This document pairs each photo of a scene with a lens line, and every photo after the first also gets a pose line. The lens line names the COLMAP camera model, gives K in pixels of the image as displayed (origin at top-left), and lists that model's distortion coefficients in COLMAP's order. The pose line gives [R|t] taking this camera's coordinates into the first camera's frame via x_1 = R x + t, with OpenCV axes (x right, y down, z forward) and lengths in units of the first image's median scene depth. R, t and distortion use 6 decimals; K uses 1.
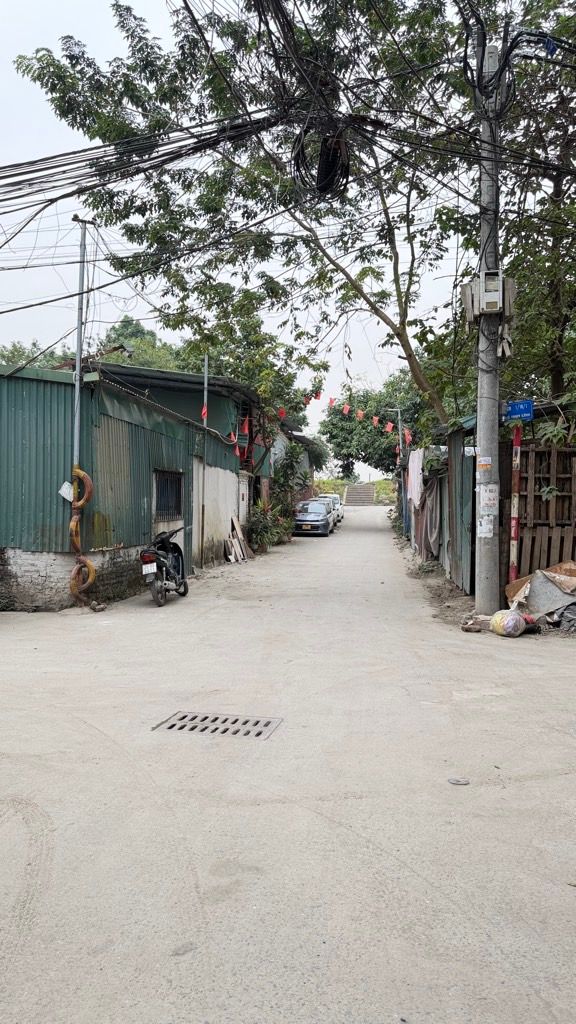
lens RADIAL K [[723.1, 0, 285.8], [0, 723.1, 513.5], [0, 0, 1]] dist [0.041669, -0.020545]
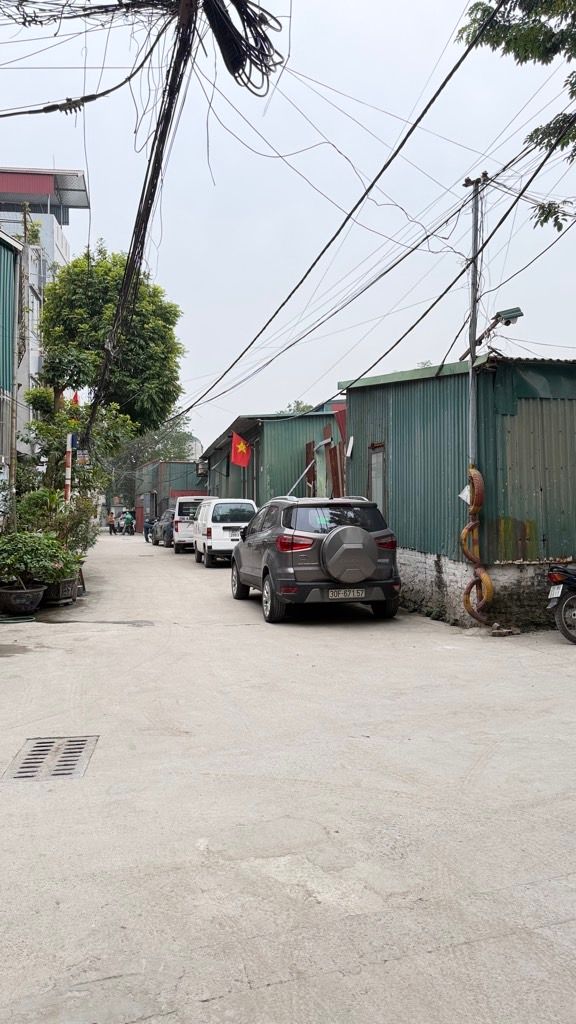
lens RADIAL K [[723.1, 0, 286.4], [0, 723.1, 510.4], [0, 0, 1]] dist [0.041669, -0.020545]
pose [[0.363960, -0.006930, -0.931389, 0.442327], [0.005848, 0.999970, -0.005155, -0.007560], [0.931396, -0.003570, 0.363989, 0.472676]]
